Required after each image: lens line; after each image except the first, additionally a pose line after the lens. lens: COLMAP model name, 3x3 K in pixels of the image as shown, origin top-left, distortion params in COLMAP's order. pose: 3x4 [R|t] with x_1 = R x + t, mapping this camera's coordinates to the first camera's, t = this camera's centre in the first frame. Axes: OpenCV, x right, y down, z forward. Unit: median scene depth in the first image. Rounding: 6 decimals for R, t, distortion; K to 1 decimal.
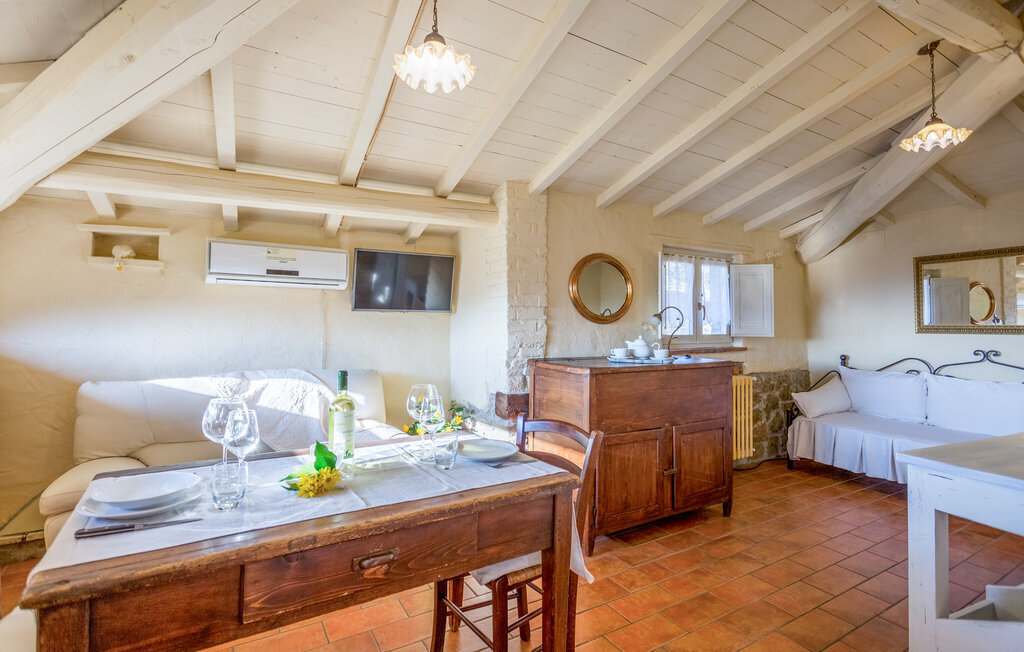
lens RADIAL K [[491.1, 0, 510.5], [0, 491.1, 306.6], [0, 0, 1]] dist [0.003655, 0.000612]
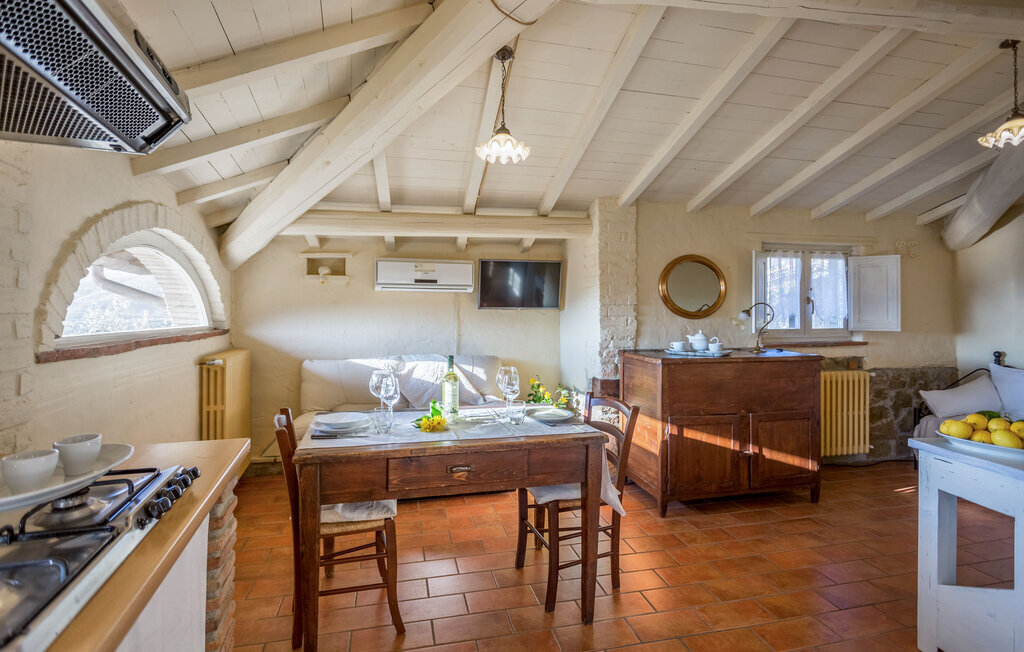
lens RADIAL K [[491.1, 0, 510.5], [0, 491.1, 306.6], [0, 0, 1]] dist [0.003655, 0.000612]
pose [[0.955153, -0.008555, -0.295988, 0.141077], [0.015053, 0.999693, 0.019681, -0.023430], [0.295729, -0.023253, 0.954989, -0.192179]]
